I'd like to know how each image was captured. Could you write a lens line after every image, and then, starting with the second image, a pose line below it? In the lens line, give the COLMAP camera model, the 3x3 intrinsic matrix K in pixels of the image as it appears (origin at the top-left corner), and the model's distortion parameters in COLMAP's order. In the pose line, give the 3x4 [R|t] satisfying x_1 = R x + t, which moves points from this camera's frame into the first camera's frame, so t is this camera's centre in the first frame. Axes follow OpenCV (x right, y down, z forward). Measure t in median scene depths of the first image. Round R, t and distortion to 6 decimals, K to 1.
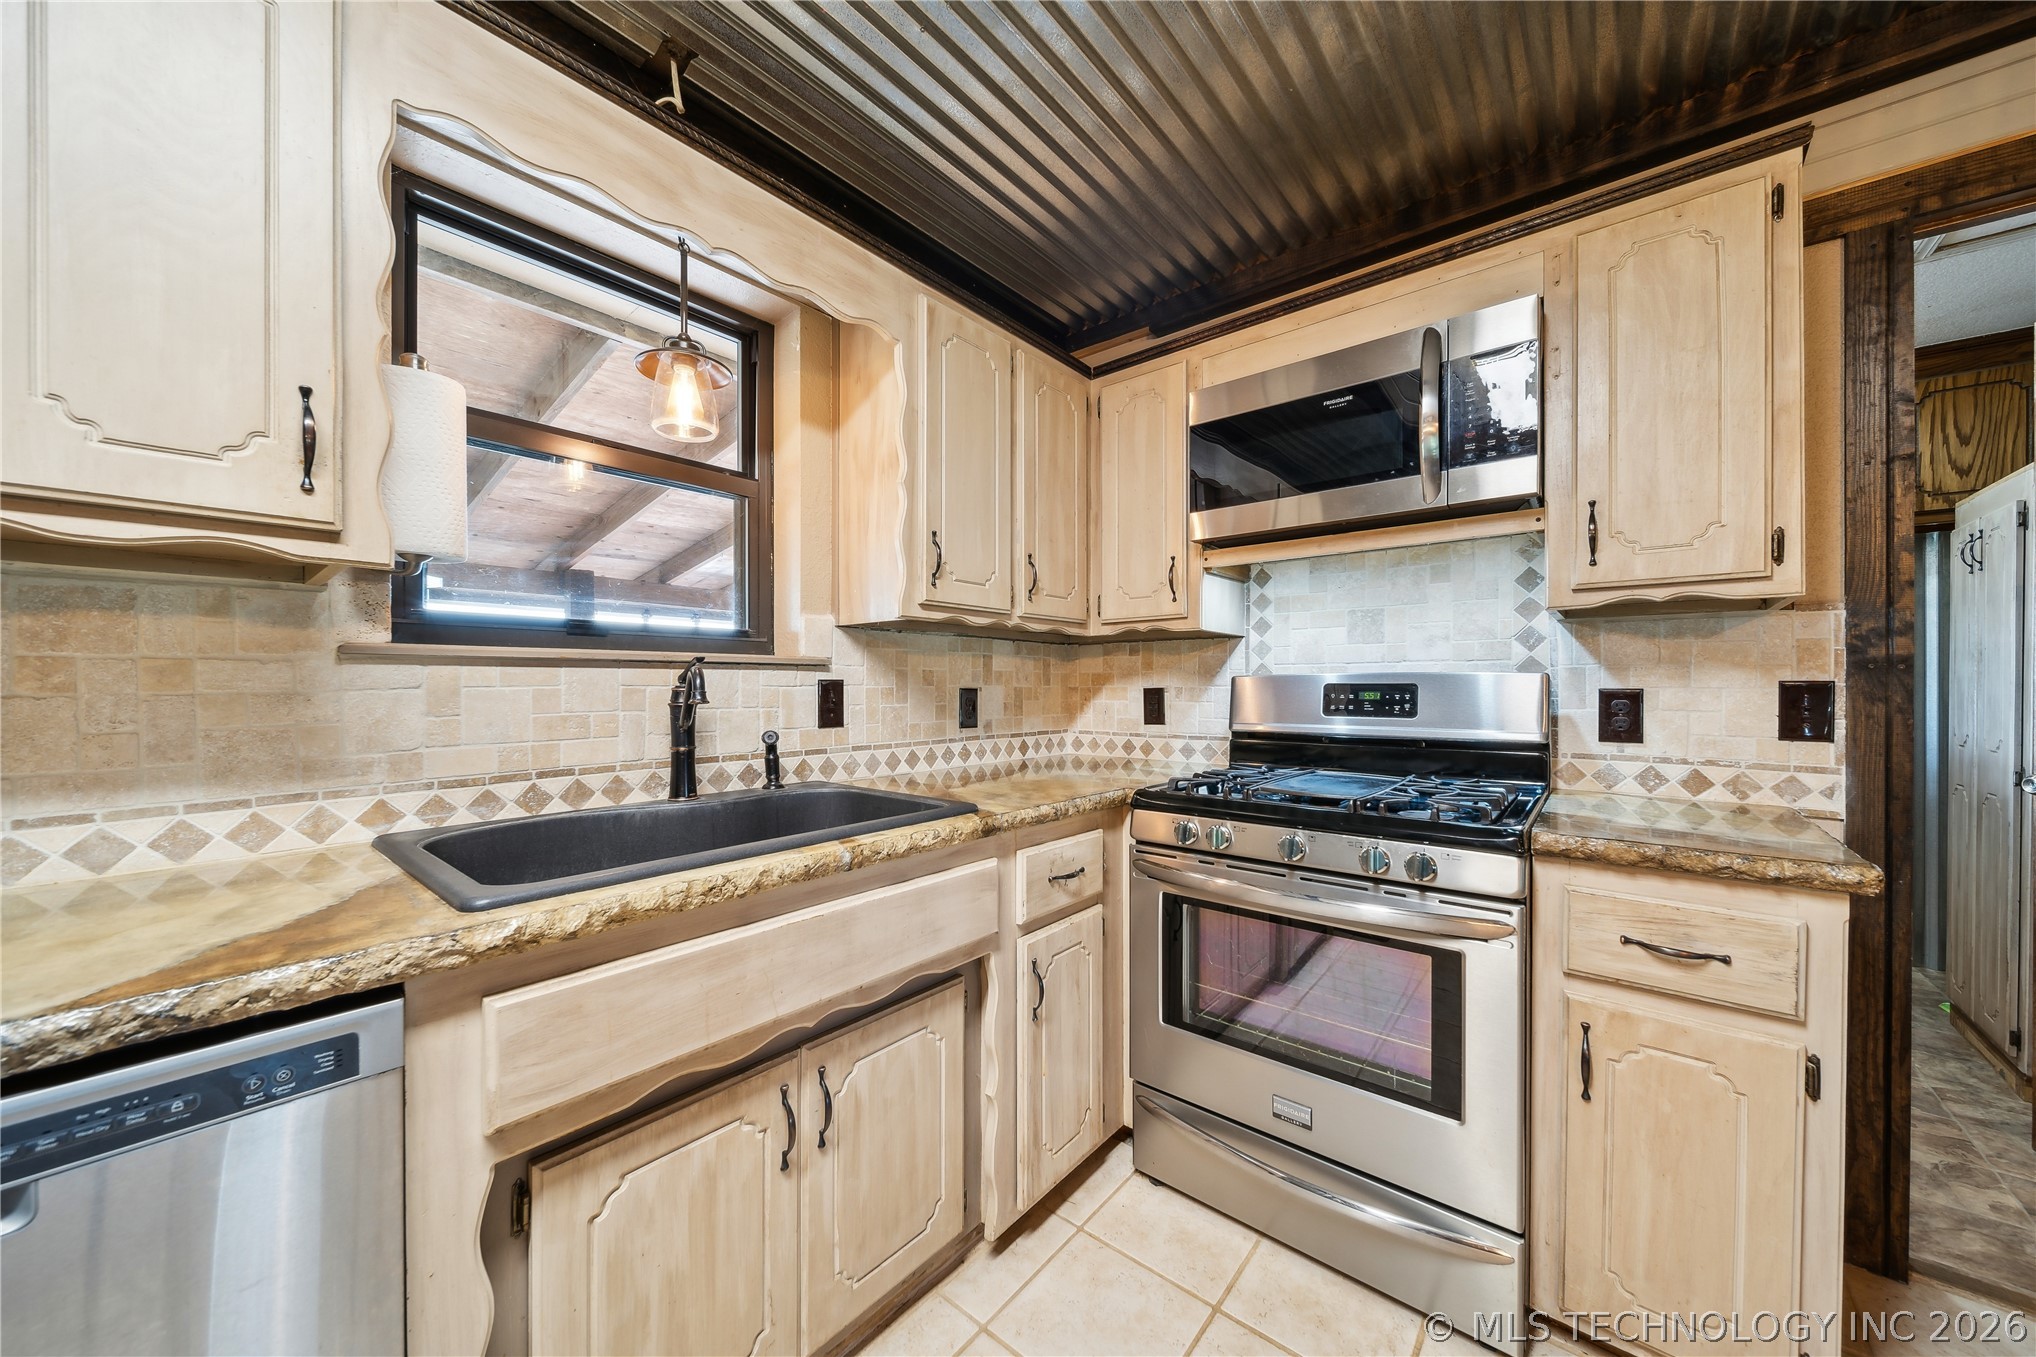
lens RADIAL K [[723.0, 0, 1016.2], [0, 723.0, 684.3], [0, 0, 1]] dist [-0.001070, -0.000291]
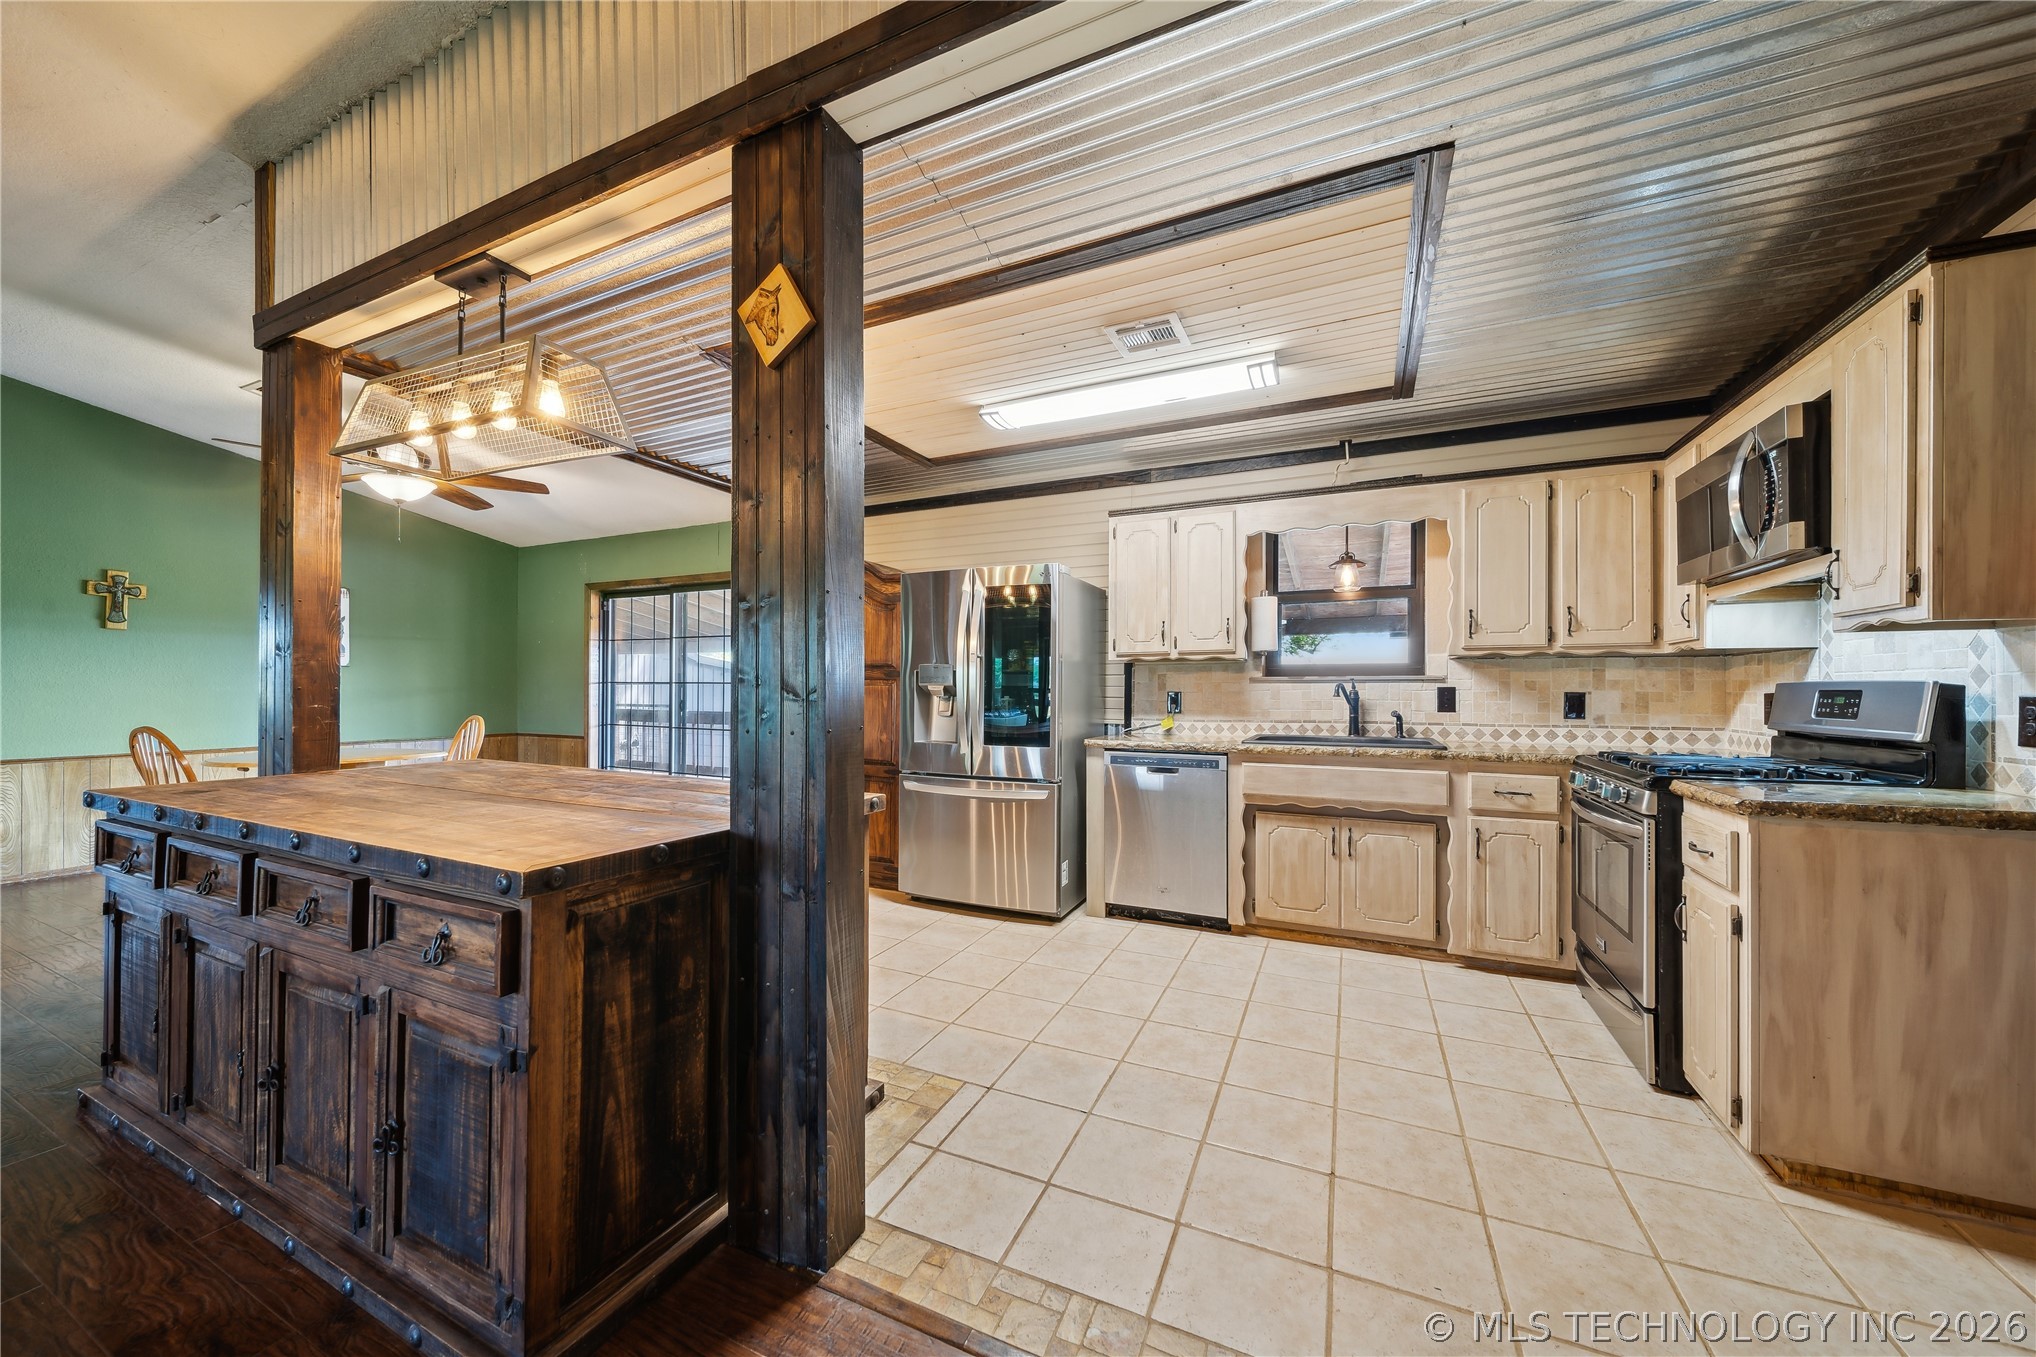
lens RADIAL K [[723.0, 0, 1016.2], [0, 723.0, 684.3], [0, 0, 1]] dist [-0.001070, -0.000291]
pose [[0.253023, -0.005020, -0.967447, 1.463245], [-0.000792, 0.999985, -0.005396, -0.003089], [0.967460, 0.002131, 0.253015, -0.659297]]
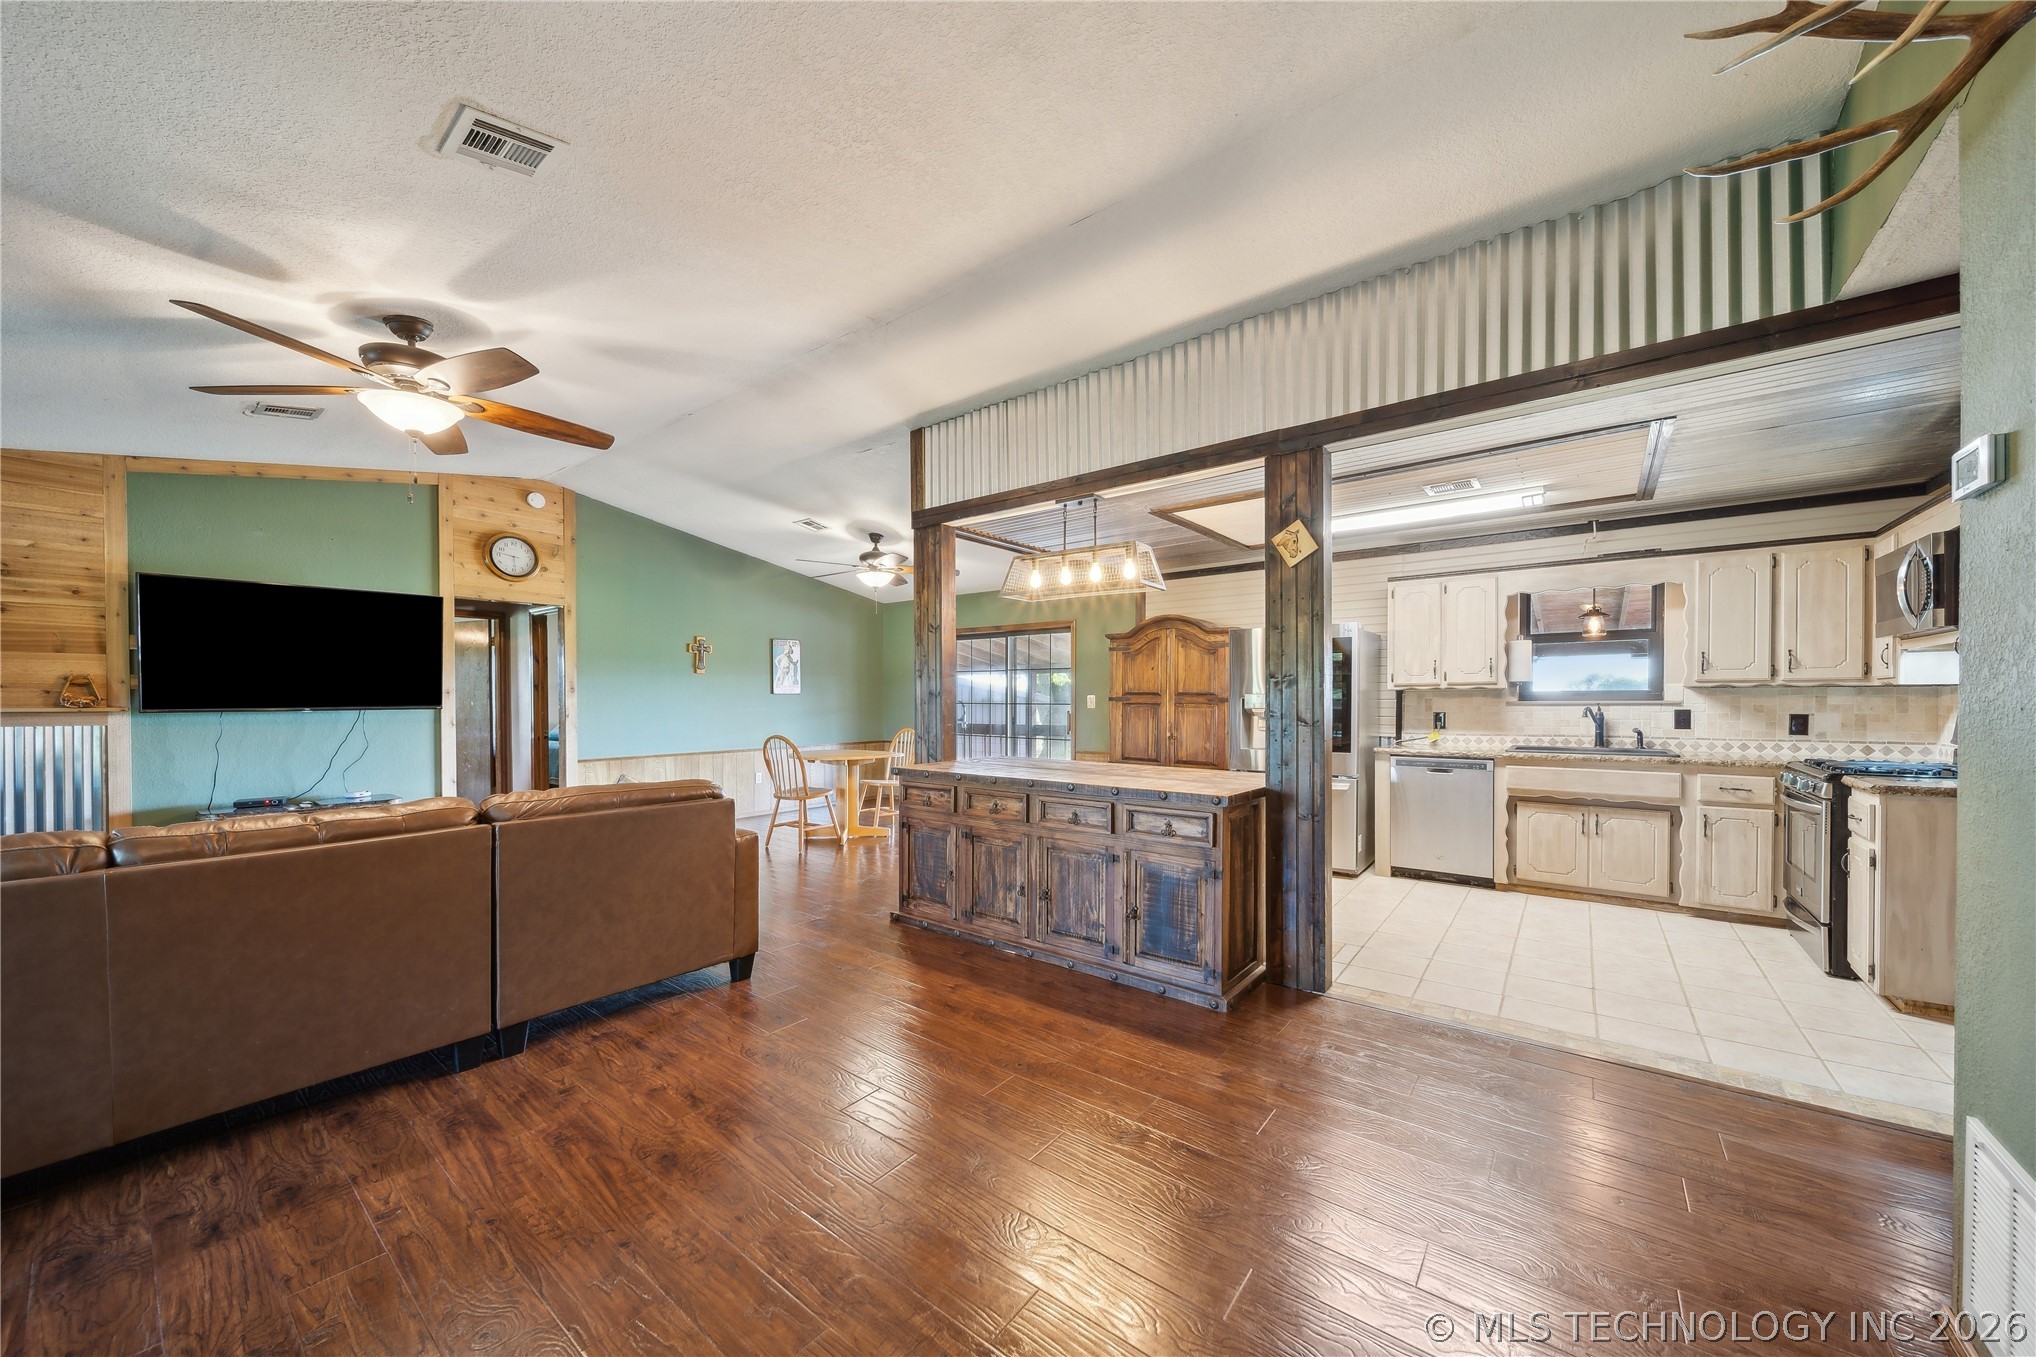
lens RADIAL K [[727.1, 0, 1014.7], [0, 727.1, 708.5], [0, 0, 1]] dist [0.000628, -0.002233]
pose [[0.030768, 0.013037, -0.999442, 2.405143], [0.005550, 0.999897, 0.013214, -0.062431], [0.999511, -0.005953, 0.030692, -1.516255]]
